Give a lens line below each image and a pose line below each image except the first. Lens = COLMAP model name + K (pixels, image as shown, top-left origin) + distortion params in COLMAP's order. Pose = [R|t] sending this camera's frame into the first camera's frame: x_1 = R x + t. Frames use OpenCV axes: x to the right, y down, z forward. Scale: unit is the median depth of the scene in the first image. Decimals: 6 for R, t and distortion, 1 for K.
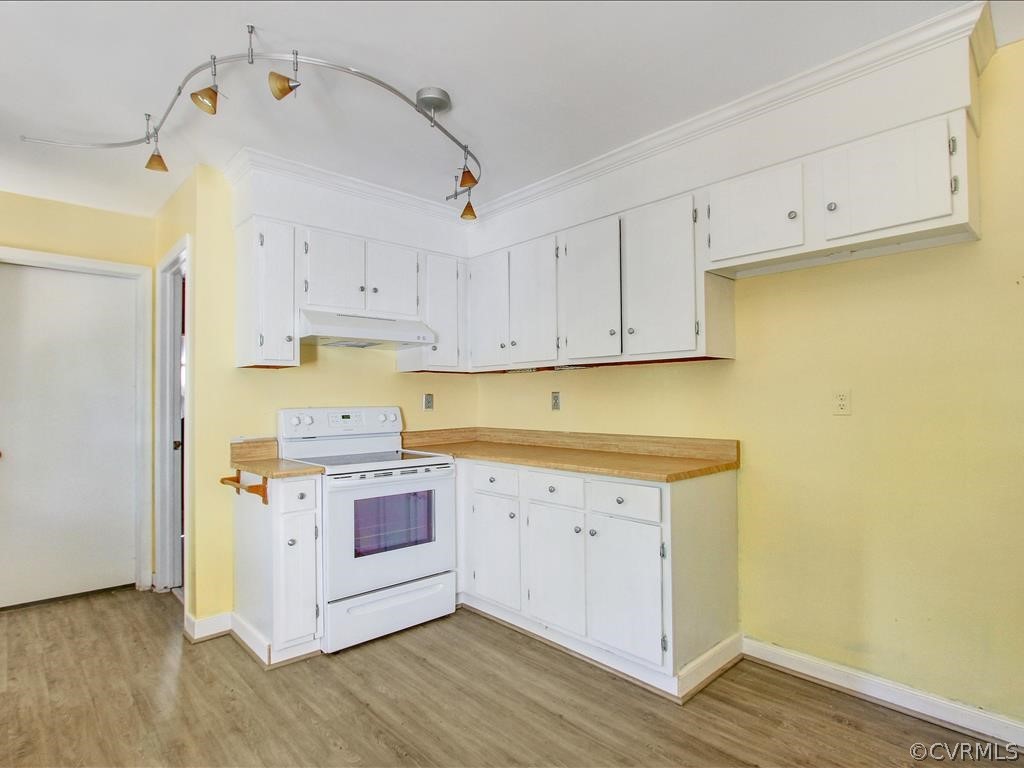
lens RADIAL K [[550.3, 0, 515.8], [0, 550.3, 391.2], [0, 0, 1]] dist [-0.006997, 0.001539]
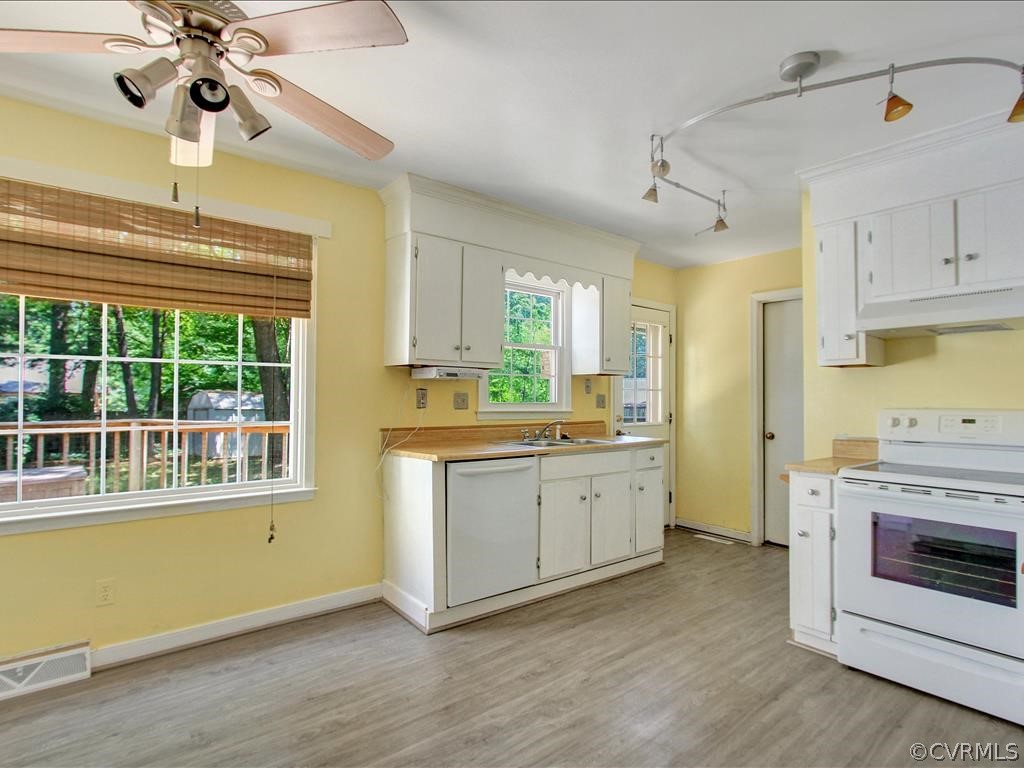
lens RADIAL K [[550.3, 0, 510.5], [0, 550.3, 390.6], [0, 0, 1]] dist [-0.006997, 0.001539]
pose [[-0.064151, -0.010180, -0.997888, 0.679600], [0.009031, 0.999901, -0.010781, 0.006637], [0.997899, -0.009704, -0.064053, 0.506190]]
